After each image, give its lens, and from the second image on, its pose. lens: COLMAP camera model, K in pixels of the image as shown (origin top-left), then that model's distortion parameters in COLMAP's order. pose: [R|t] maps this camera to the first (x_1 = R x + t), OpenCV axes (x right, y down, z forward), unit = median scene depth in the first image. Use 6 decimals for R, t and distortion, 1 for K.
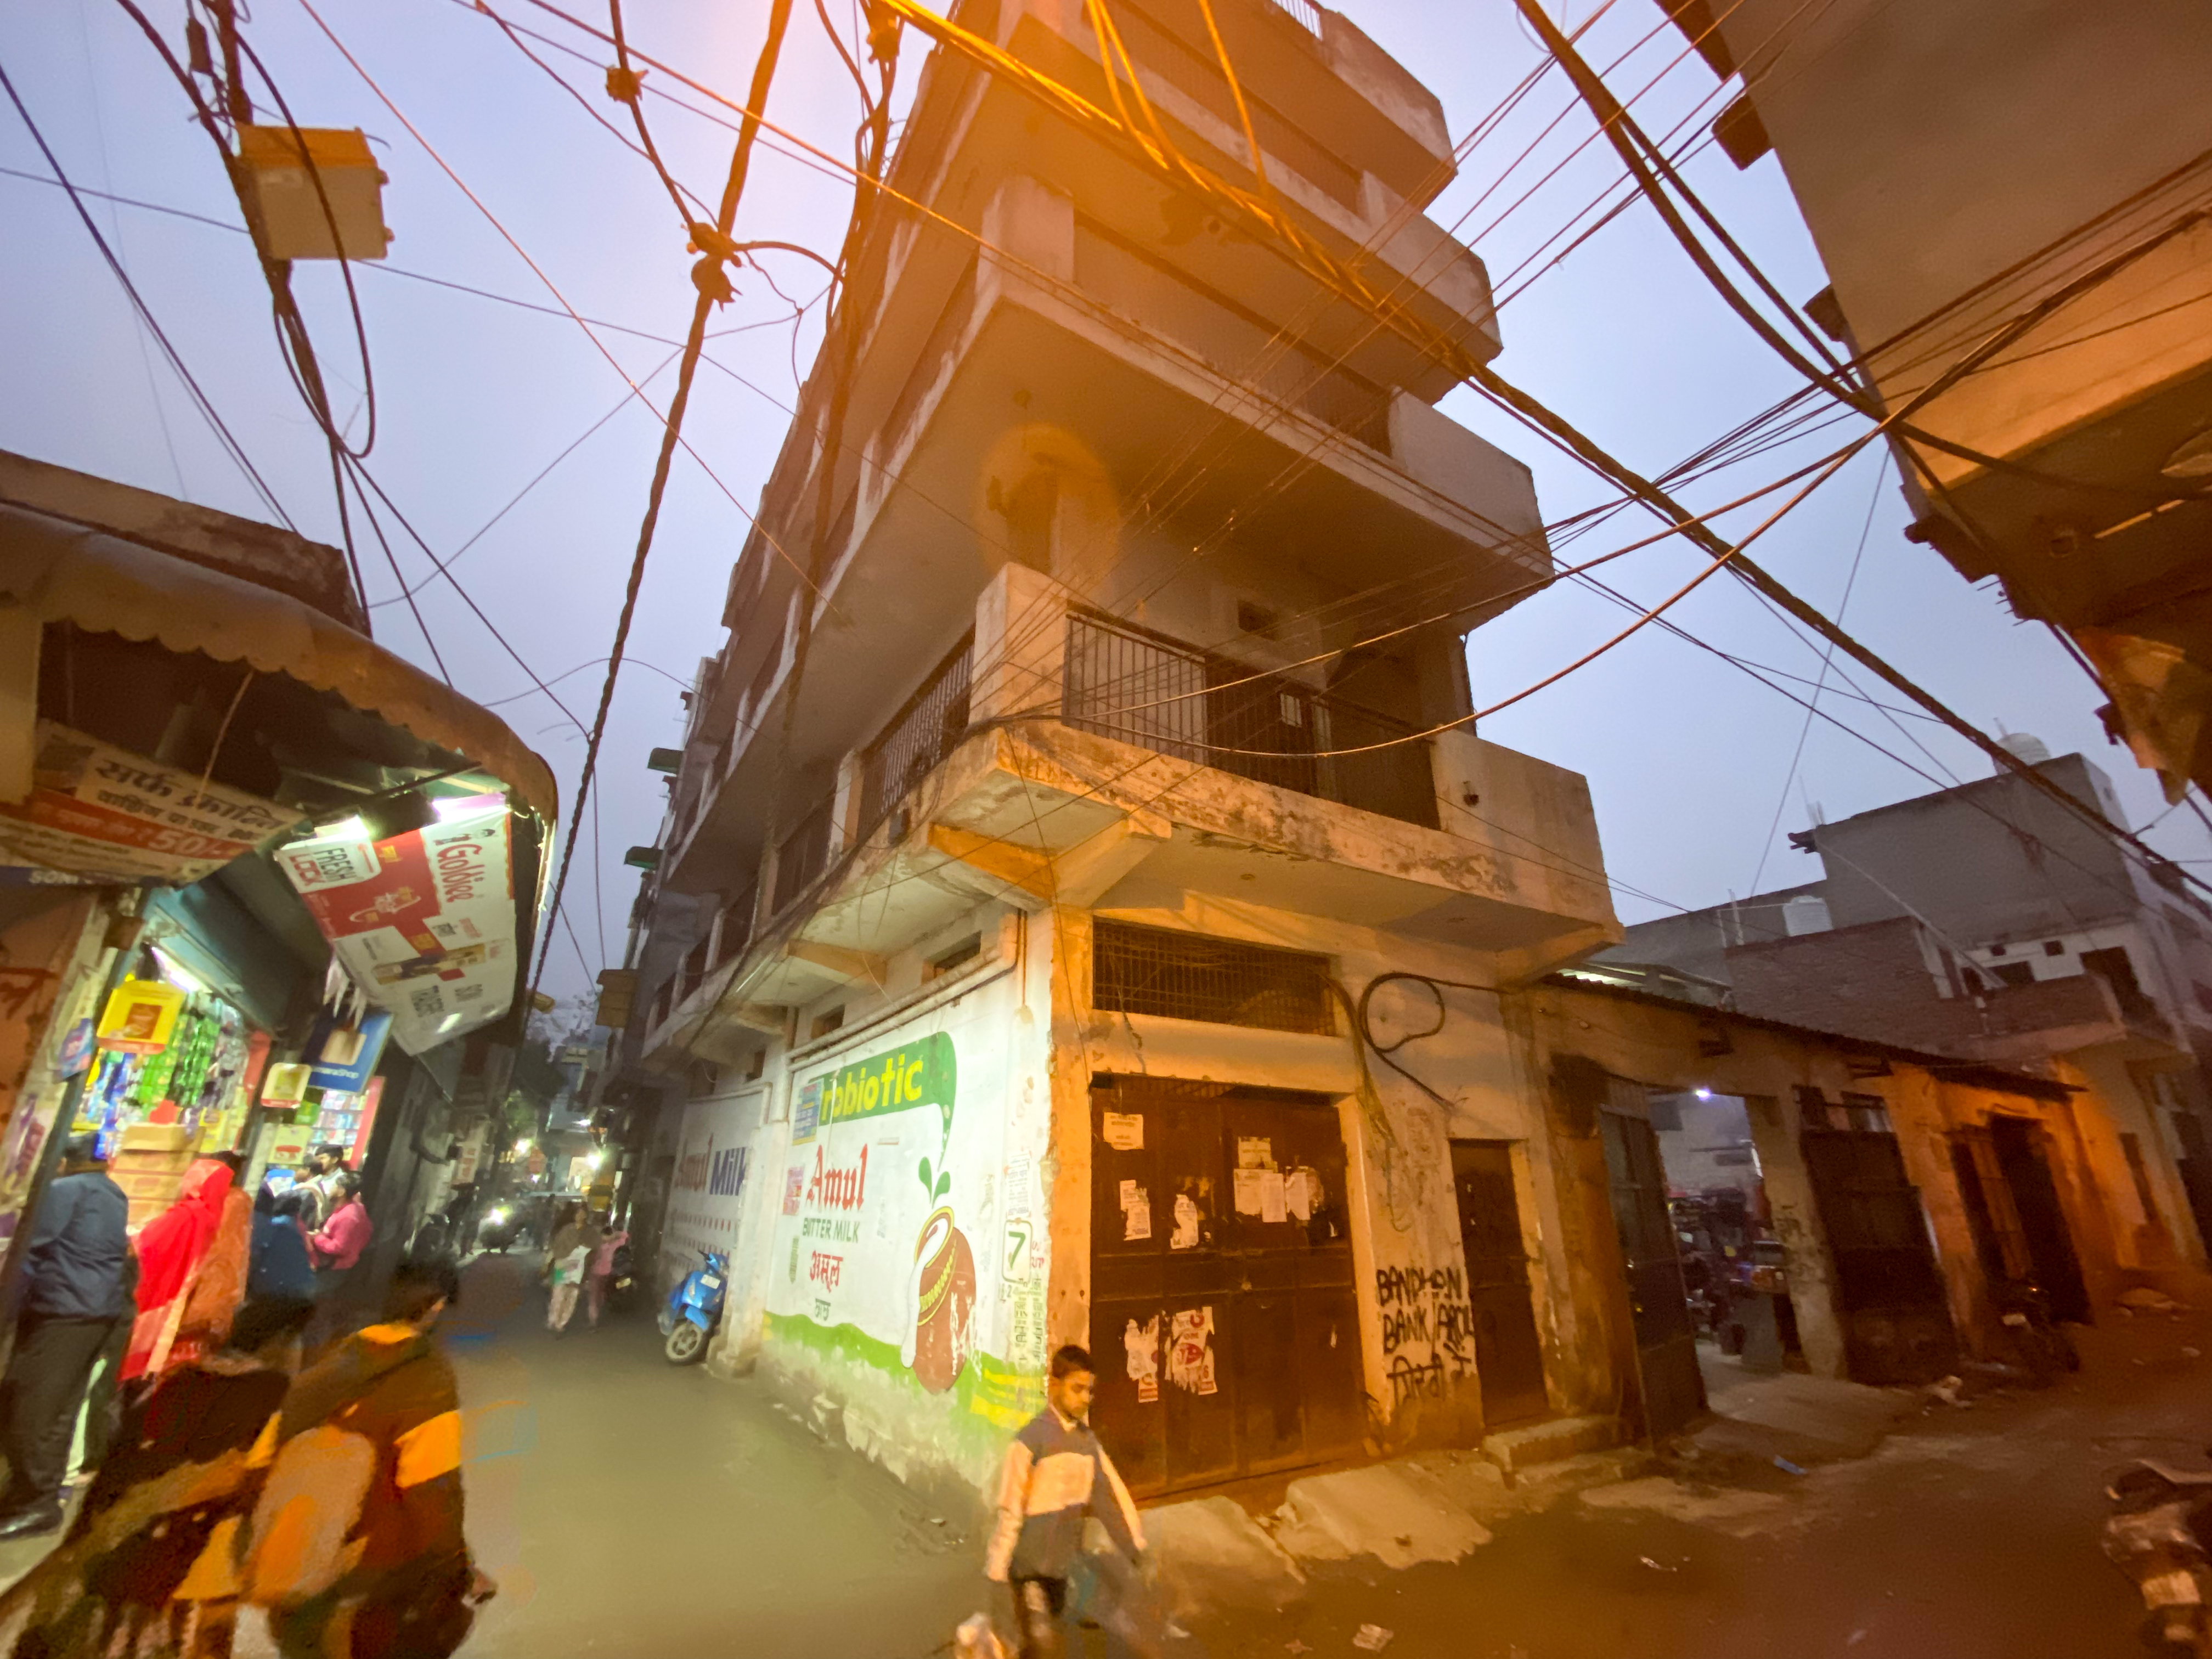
lens RADIAL K [[887.5, 0, 1100.1], [0, 887.5, 829.5], [0, 0, 1]] dist [0.020030, -0.020171]
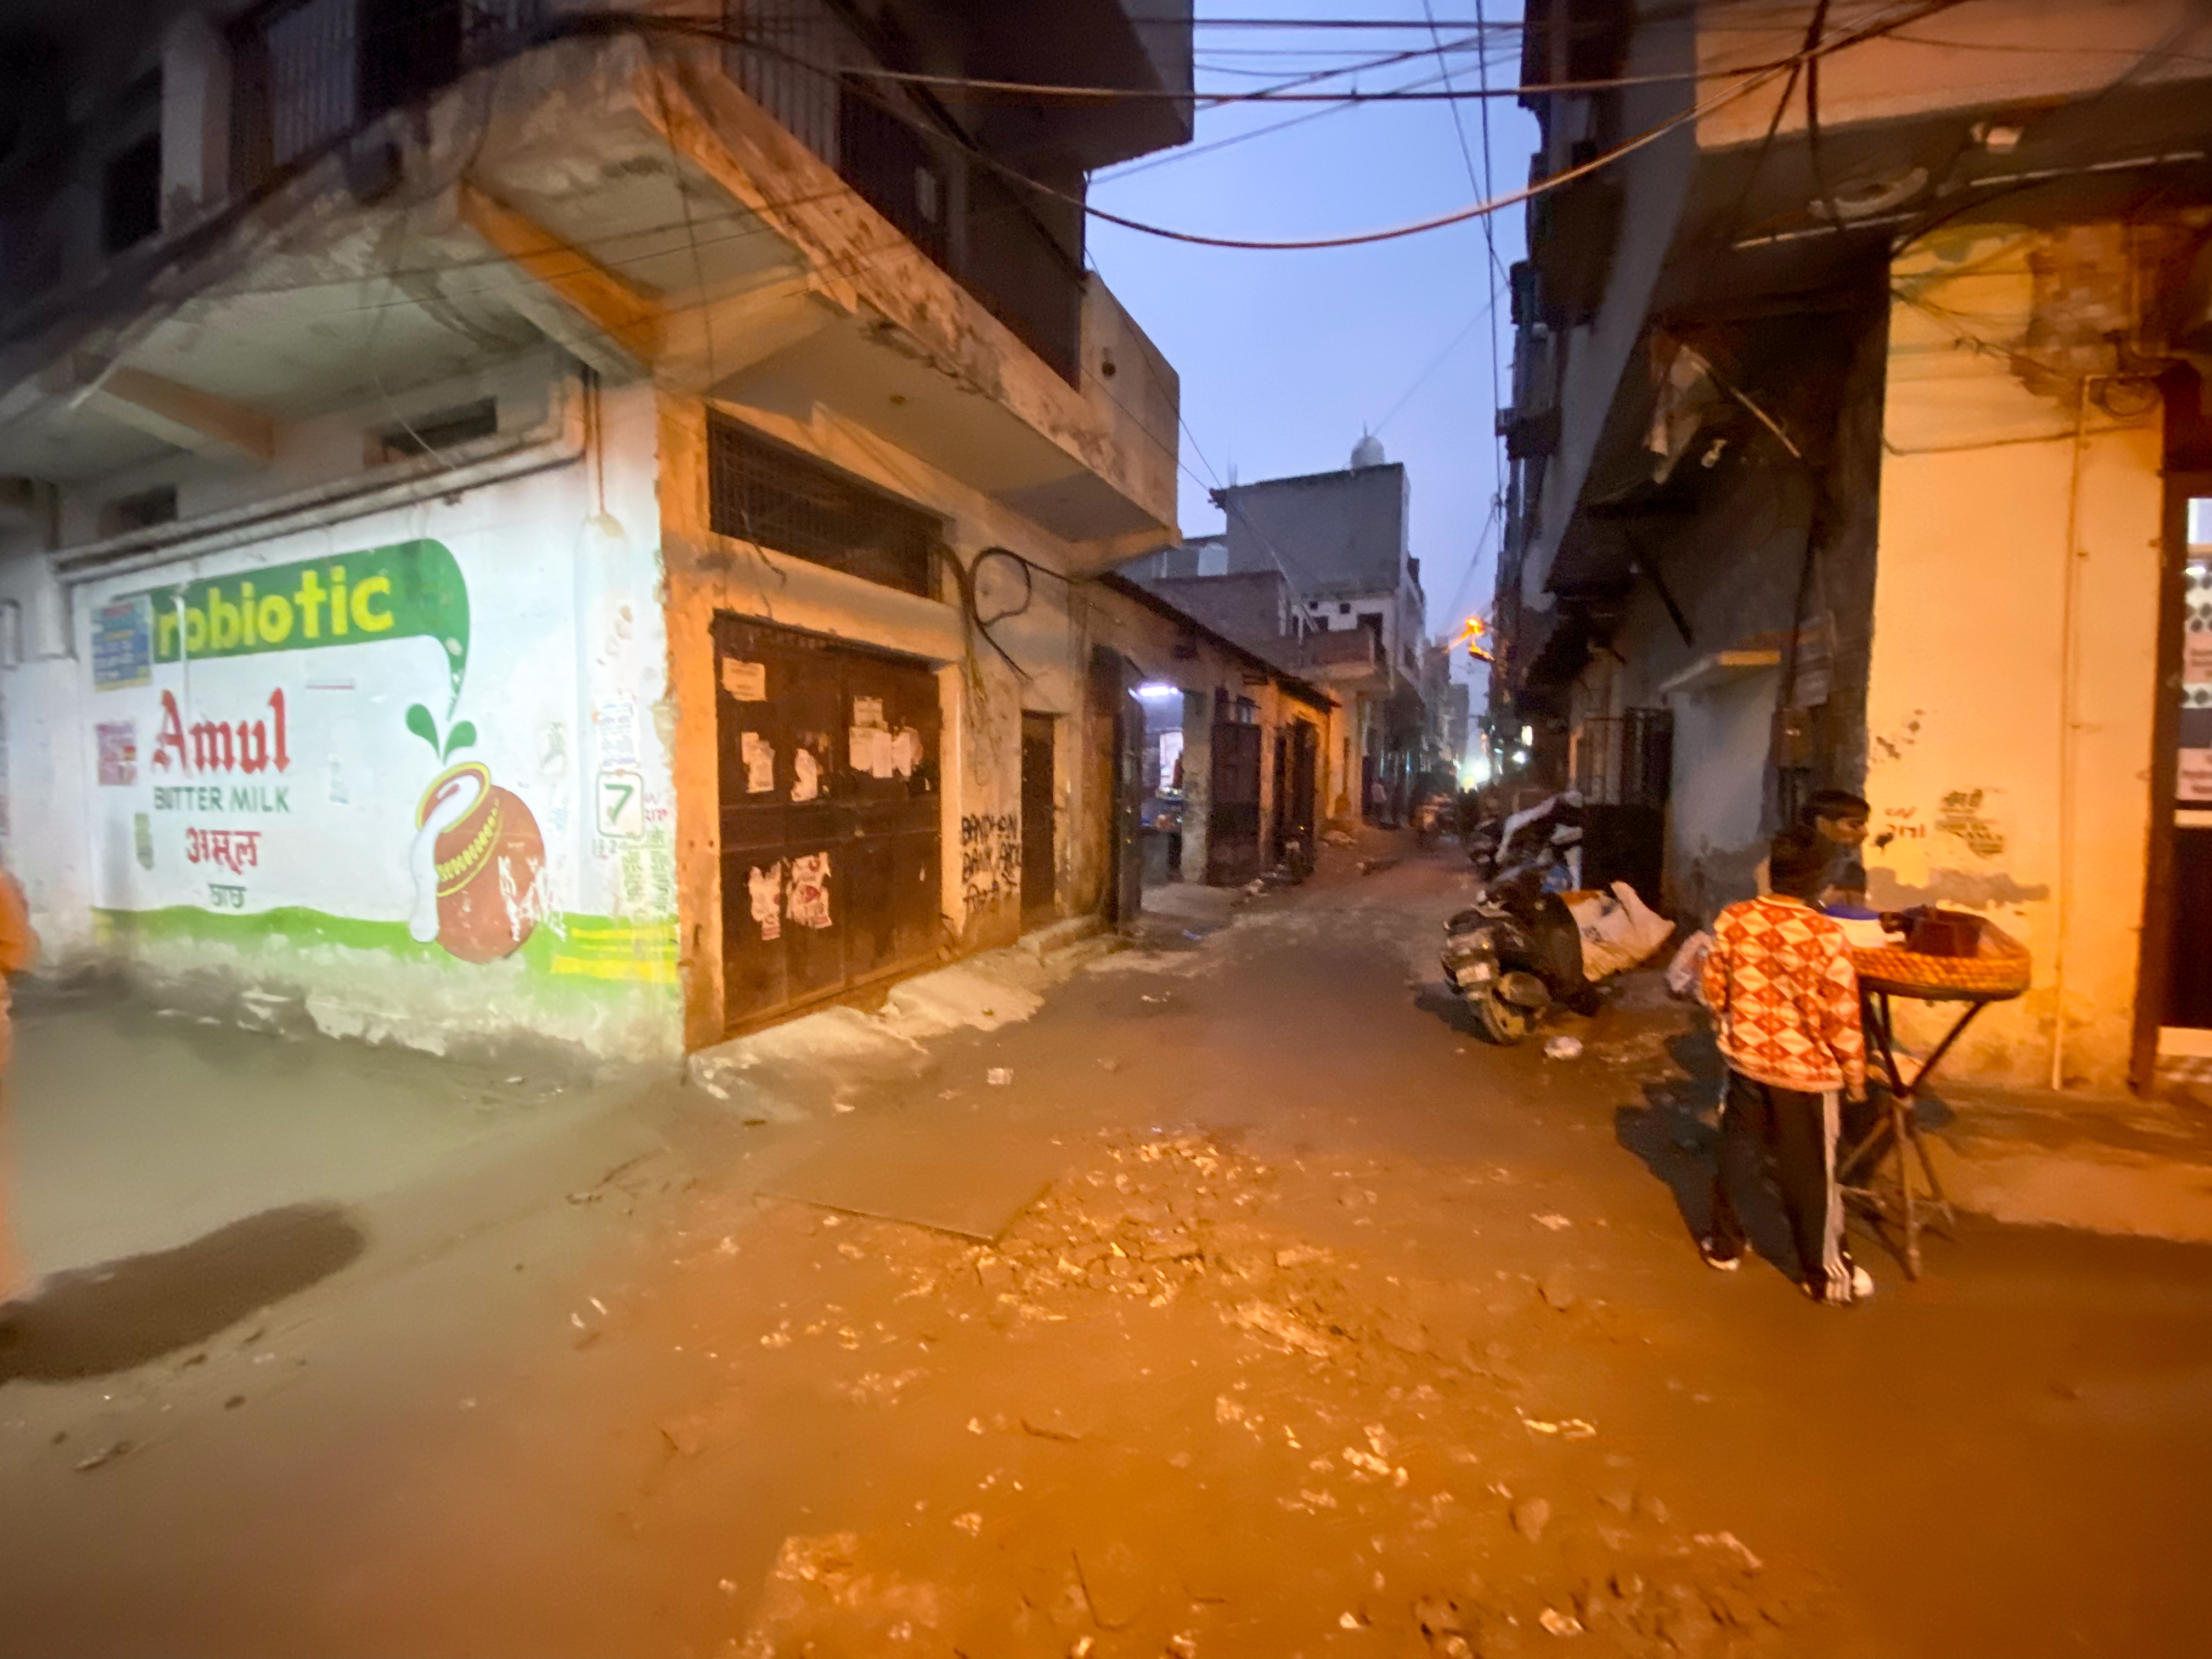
lens RADIAL K [[878.7, 0, 1098.4], [0, 878.7, 824.9], [0, 0, 1]] dist [0.027807, -0.023101]
pose [[0.818513, -0.035828, 0.573369, -0.174583], [-0.211998, 0.908774, 0.359425, 0.077544], [-0.533941, -0.415747, 0.736249, 0.108340]]
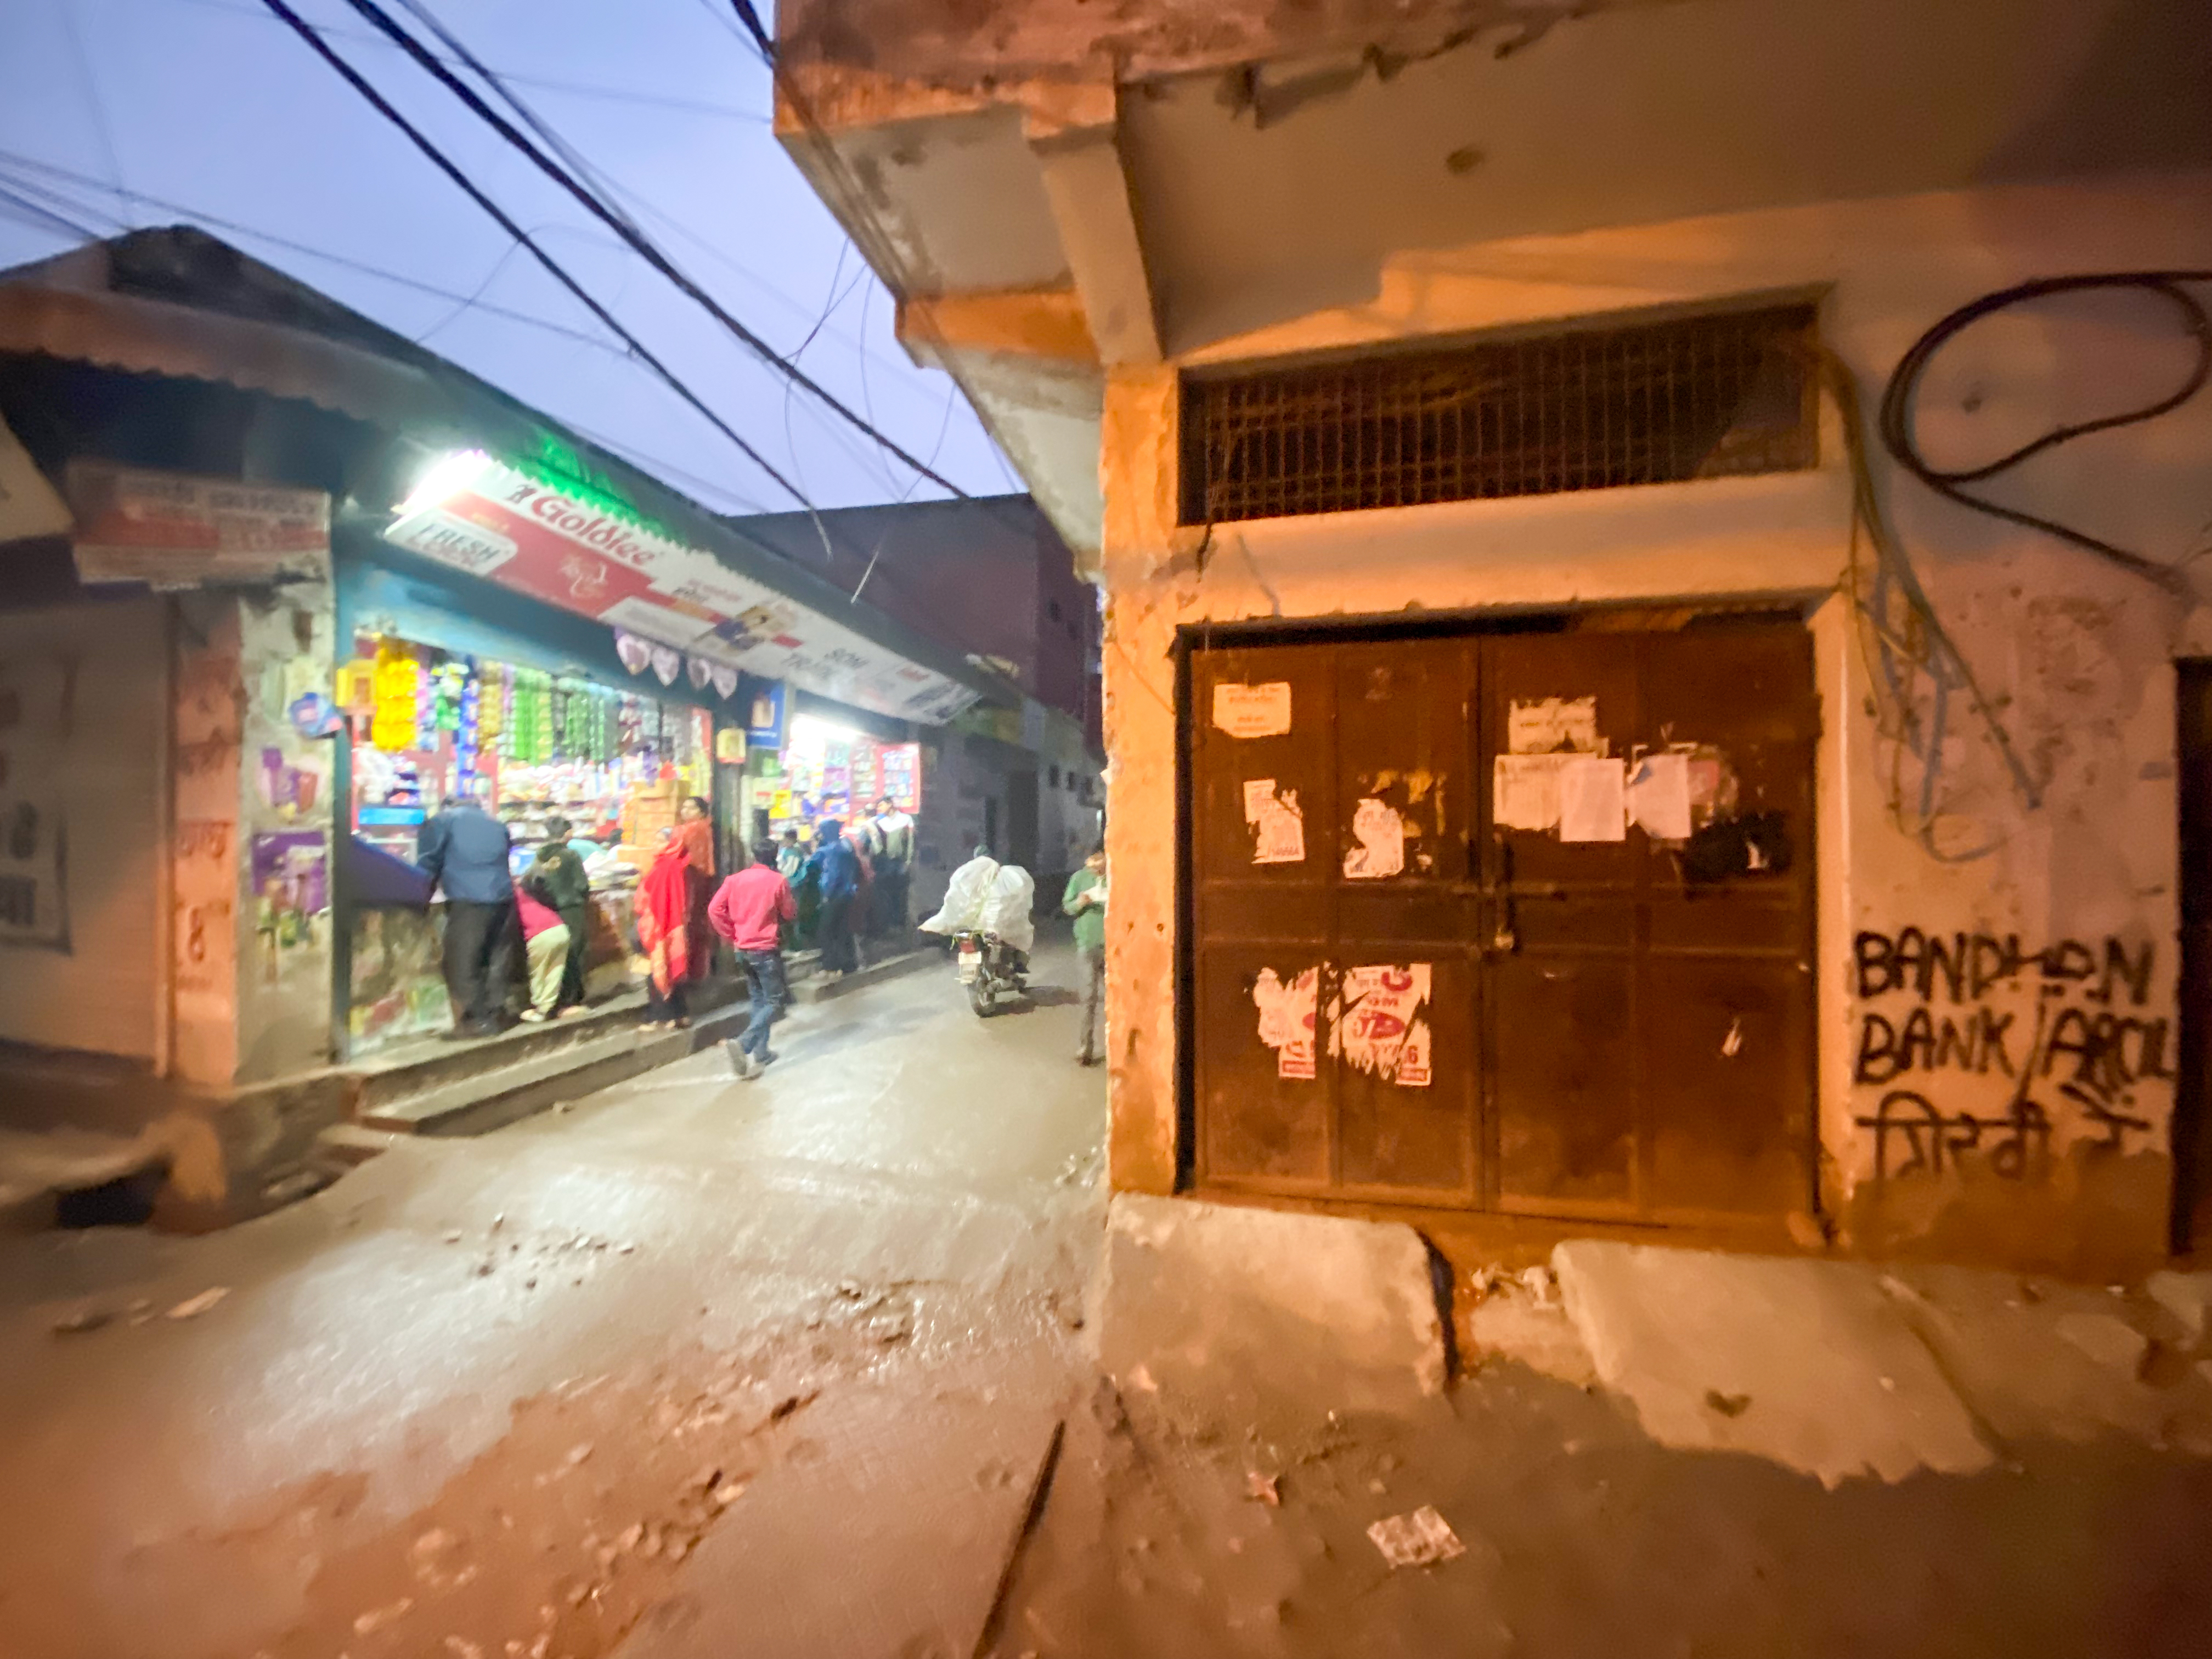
lens RADIAL K [[878.7, 0, 1098.4], [0, 878.7, 824.9], [0, 0, 1]] dist [0.027807, -0.023101]
pose [[0.722999, -0.013777, -0.690712, 0.346432], [0.264782, 0.928979, 0.258629, 0.206534], [0.638093, -0.369877, 0.675299, 0.434139]]
